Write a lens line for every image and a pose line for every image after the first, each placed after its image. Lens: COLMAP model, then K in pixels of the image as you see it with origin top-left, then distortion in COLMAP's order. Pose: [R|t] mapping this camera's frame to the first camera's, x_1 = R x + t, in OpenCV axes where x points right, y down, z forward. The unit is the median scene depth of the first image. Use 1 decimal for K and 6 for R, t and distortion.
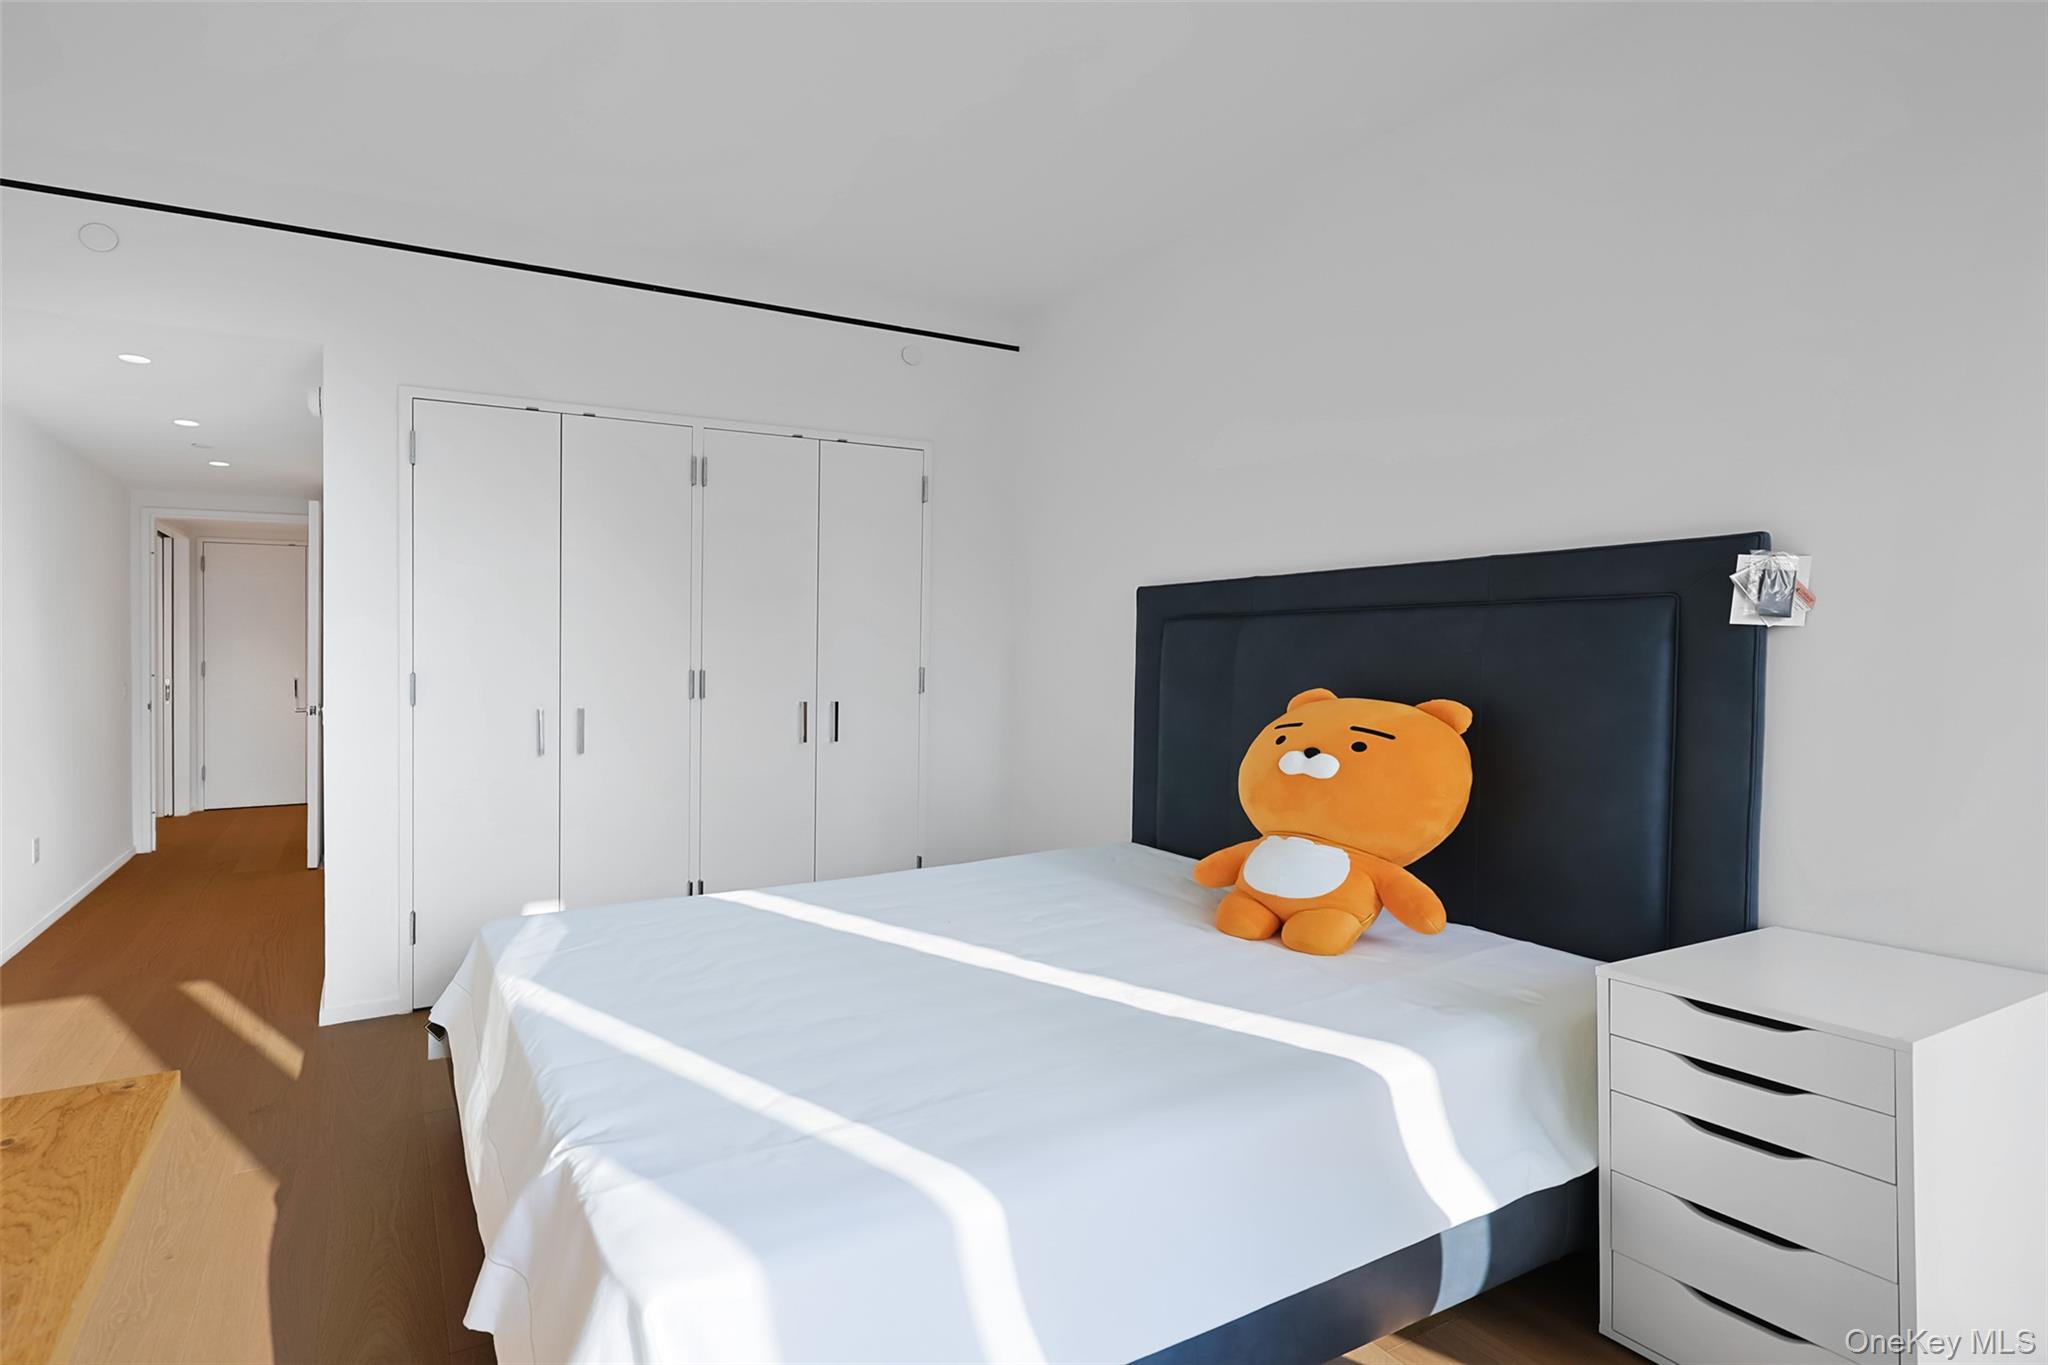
lens RADIAL K [[826.1, 0, 1028.3], [0, 826.1, 669.6], [0, 0, 1]] dist [0.003817, 0.000180]
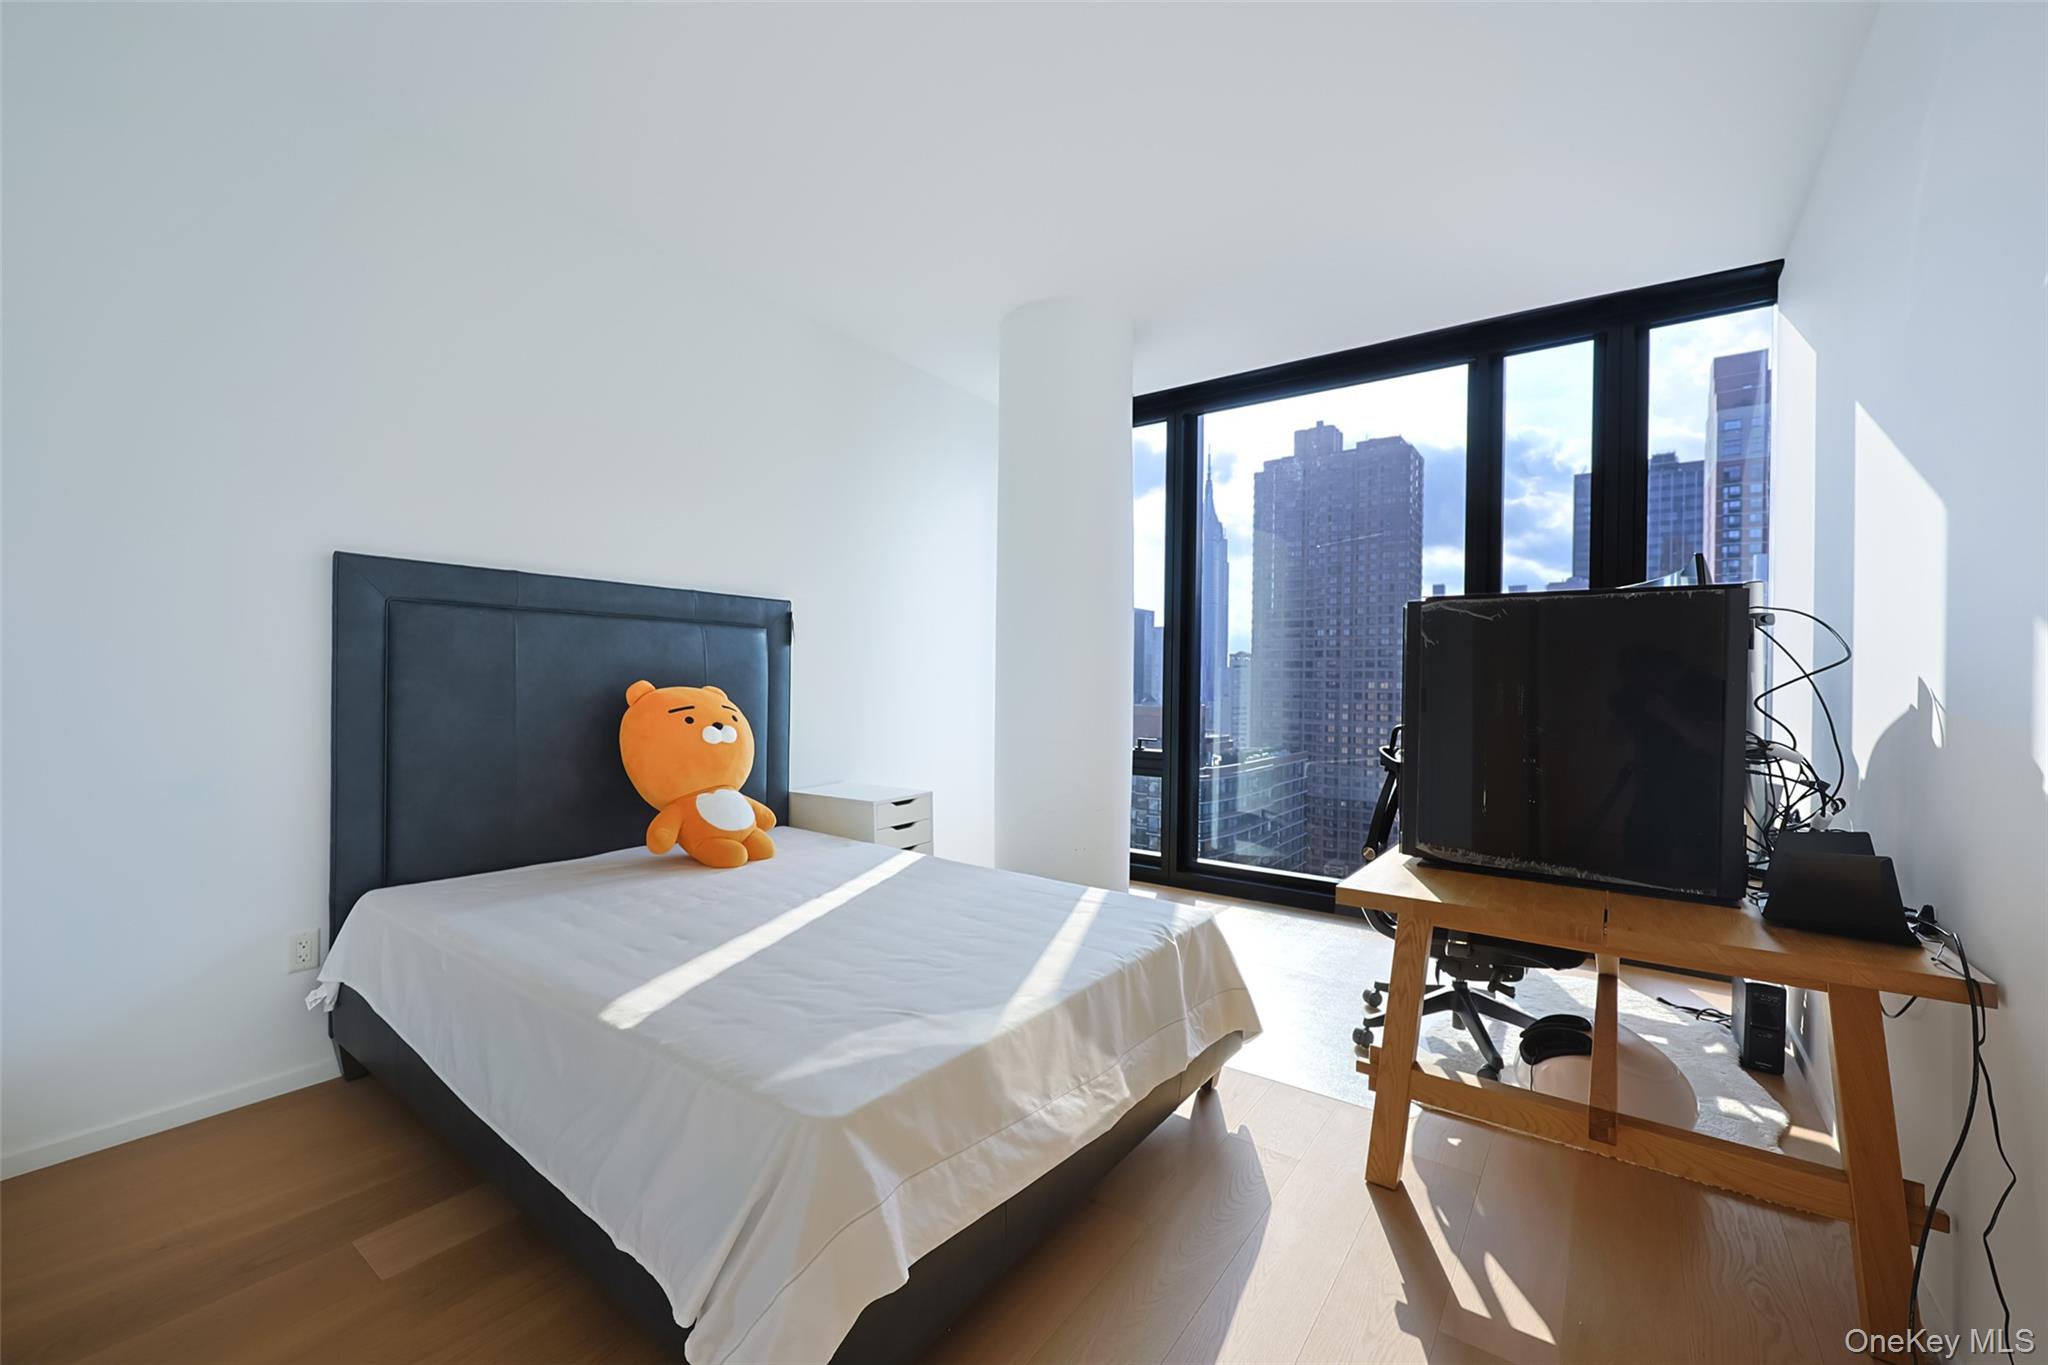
lens RADIAL K [[826.1, 0, 1028.4], [0, 826.1, 679.4], [0, 0, 1]] dist [0.003817, 0.000180]
pose [[-0.311079, -0.003385, 0.950378, -1.137663], [0.011211, 0.999911, 0.007231, 0.022329], [-0.950318, 0.012904, -0.311013, 0.989706]]
